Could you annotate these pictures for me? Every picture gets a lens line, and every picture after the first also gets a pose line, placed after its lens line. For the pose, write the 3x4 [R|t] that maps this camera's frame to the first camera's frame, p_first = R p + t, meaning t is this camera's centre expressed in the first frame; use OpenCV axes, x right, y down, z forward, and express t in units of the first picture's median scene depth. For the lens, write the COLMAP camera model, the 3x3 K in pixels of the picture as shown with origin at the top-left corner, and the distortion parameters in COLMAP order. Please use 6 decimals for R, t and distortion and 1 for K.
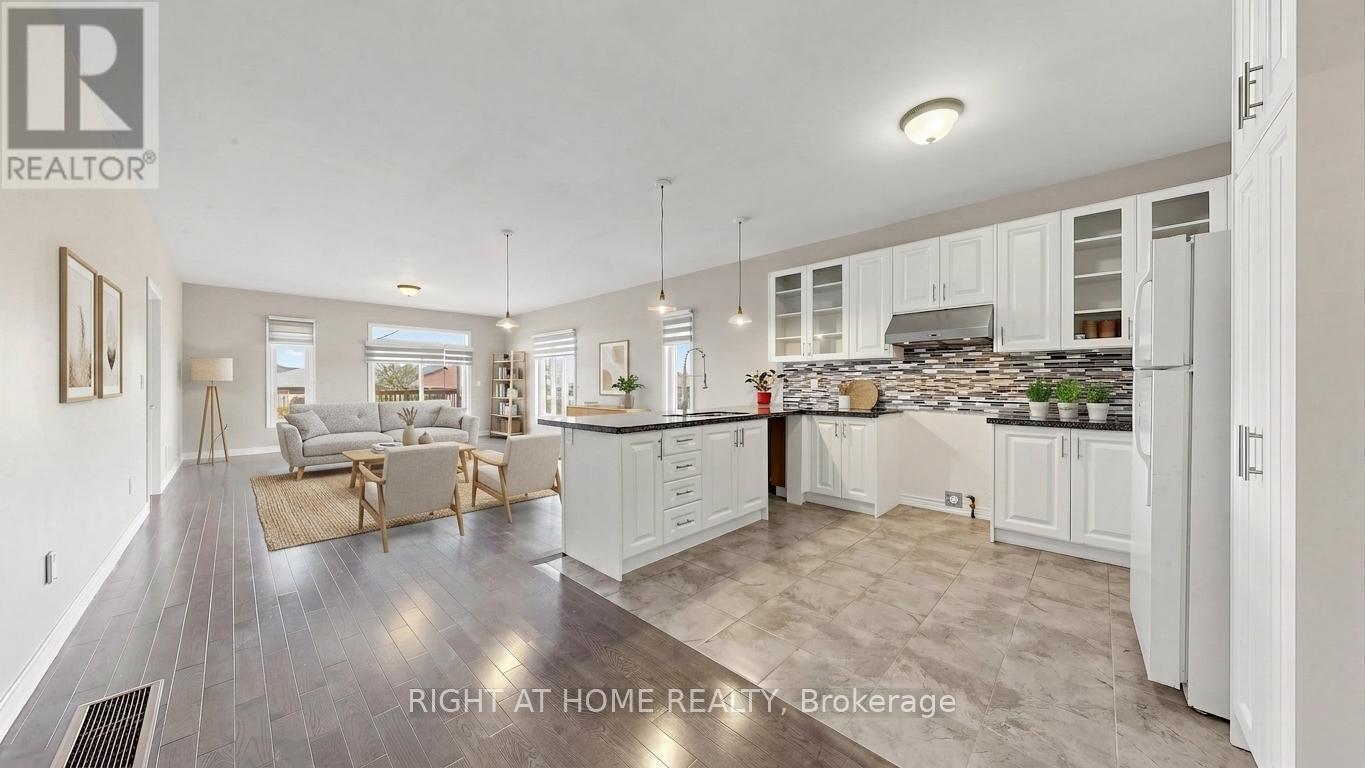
lens RADIAL K [[433.3, 0, 687.6], [0, 433.3, 383.7], [0, 0, 1]] dist [-0.002261, -0.000117]
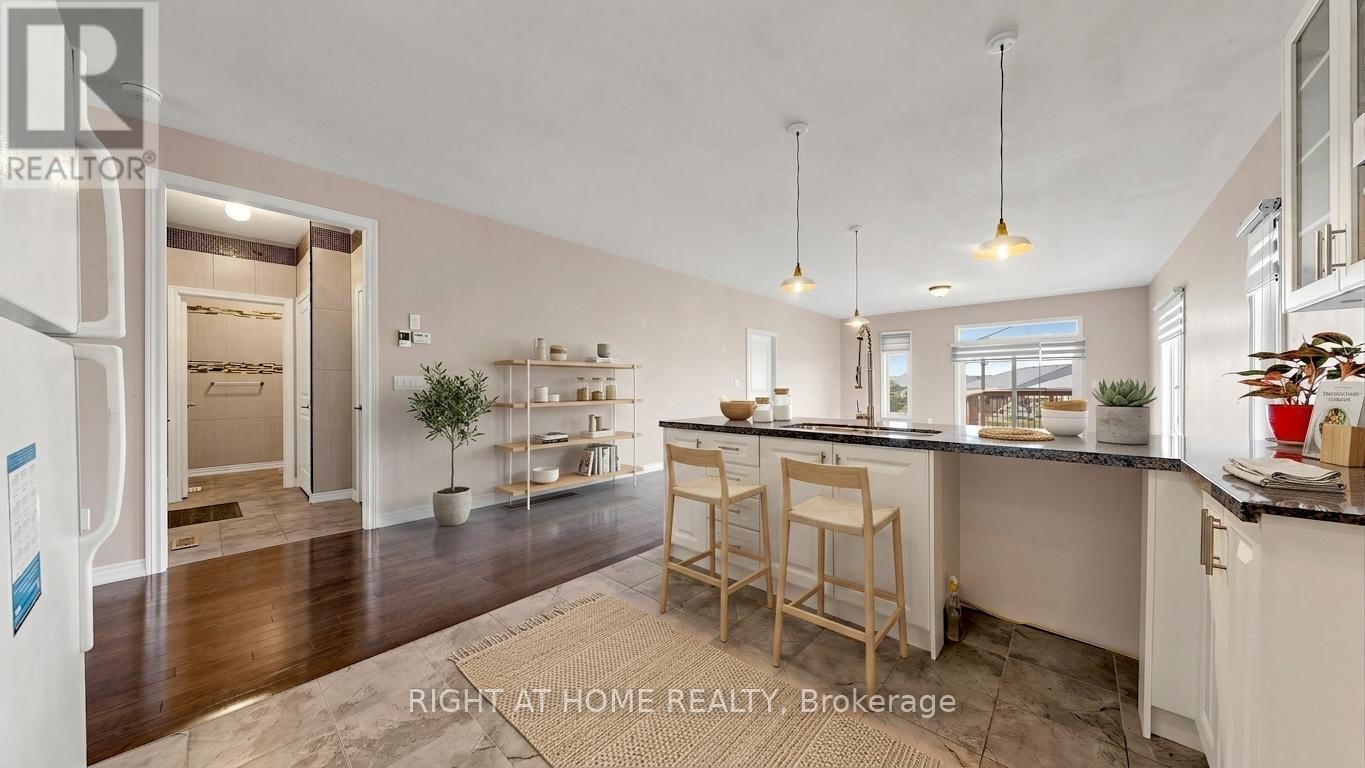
lens RADIAL K [[426.1, 0, 675.2], [0, 426.1, 385.9], [0, 0, 1]] dist [0.000869, 0.000013]
pose [[0.004911, 0.000224, -0.999988, 0.590857], [0.003937, 0.999992, 0.000244, 0.004600], [0.999980, -0.003938, 0.004910, 0.630298]]
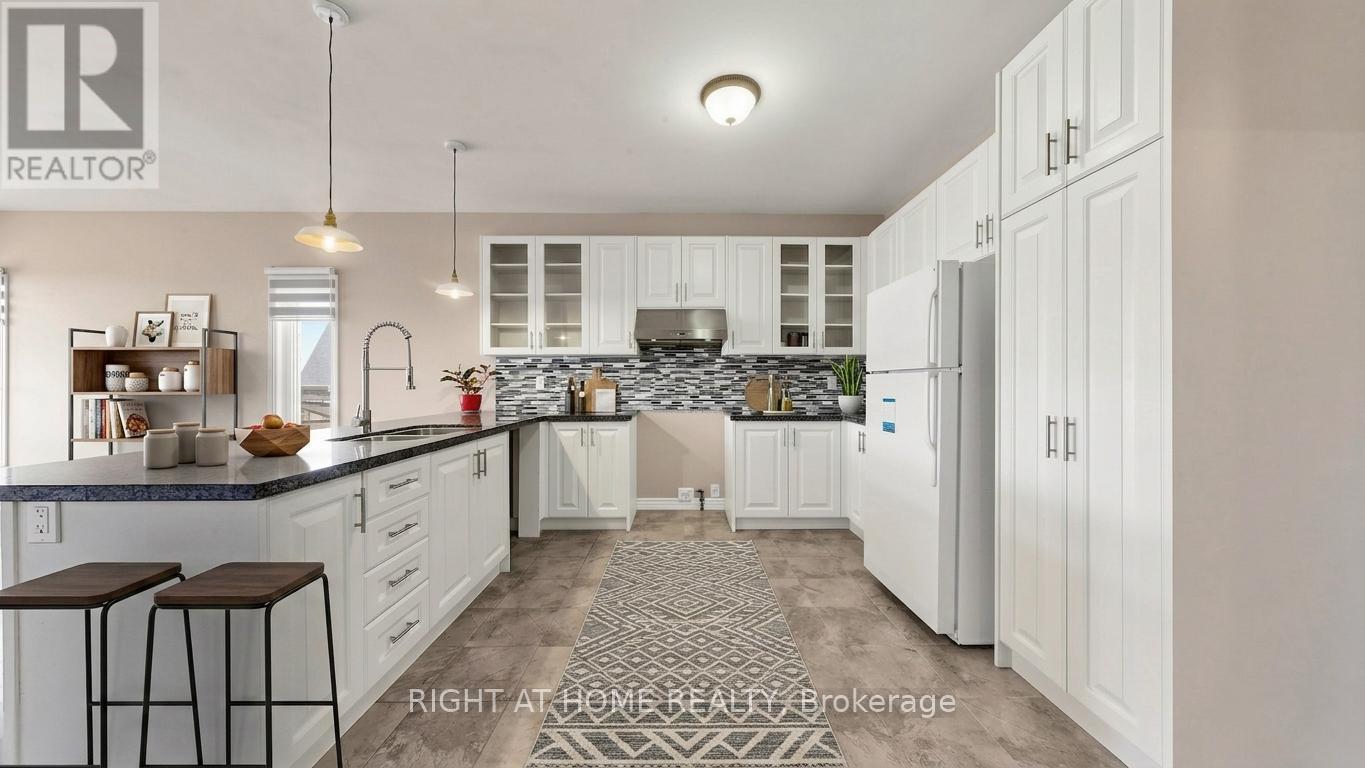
lens RADIAL K [[433.3, 0, 687.6], [0, 433.3, 383.7], [0, 0, 1]] dist [-0.002261, -0.000117]
pose [[0.716133, 0.001947, 0.697961, -0.094444], [-0.001017, 0.999998, -0.001746, 0.002771], [-0.697963, 0.000540, 0.716134, 0.245959]]
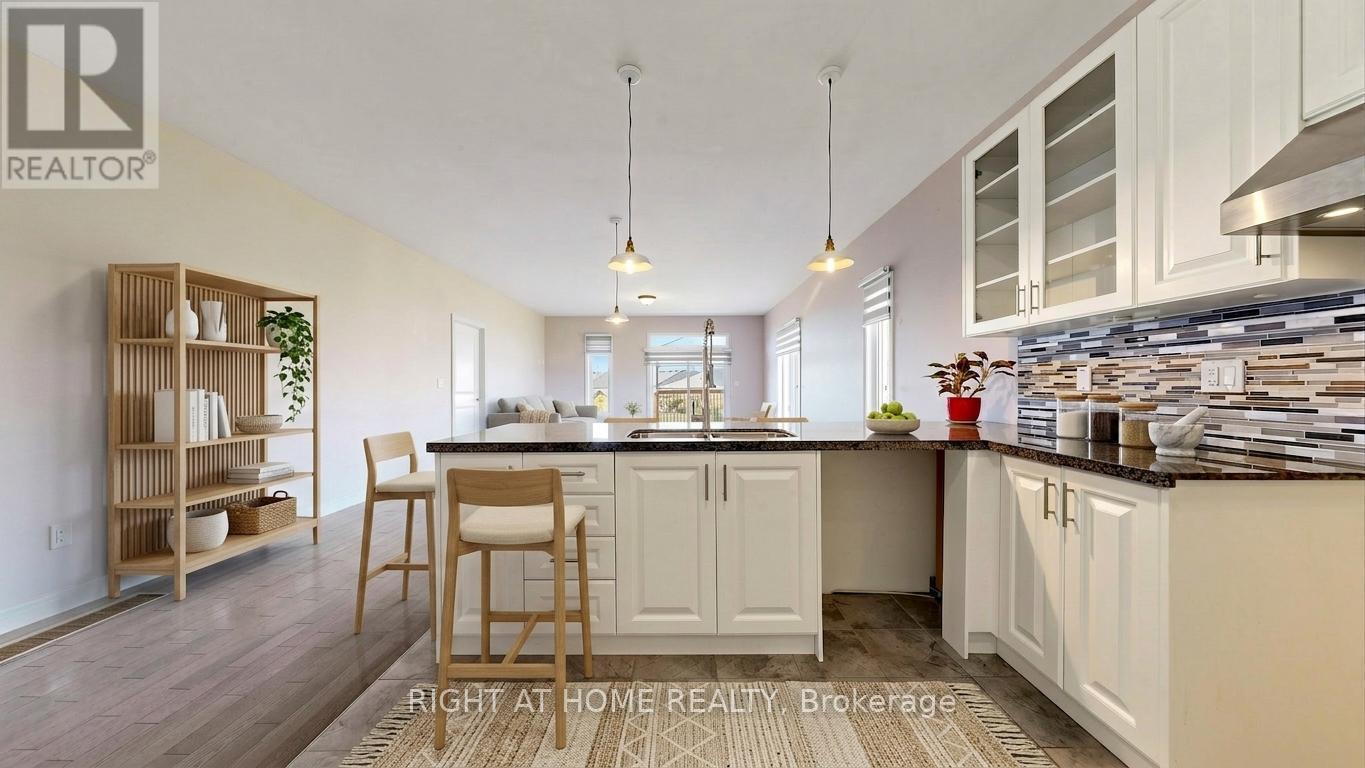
lens RADIAL K [[435.5, 0, 680.7], [0, 435.5, 385.5], [0, 0, 1]] dist [-0.000610, 0.000010]
pose [[0.686184, -0.002411, -0.727424, 0.386078], [0.005158, 0.999985, 0.001551, 0.004220], [0.727409, -0.004816, 0.686187, 0.494010]]
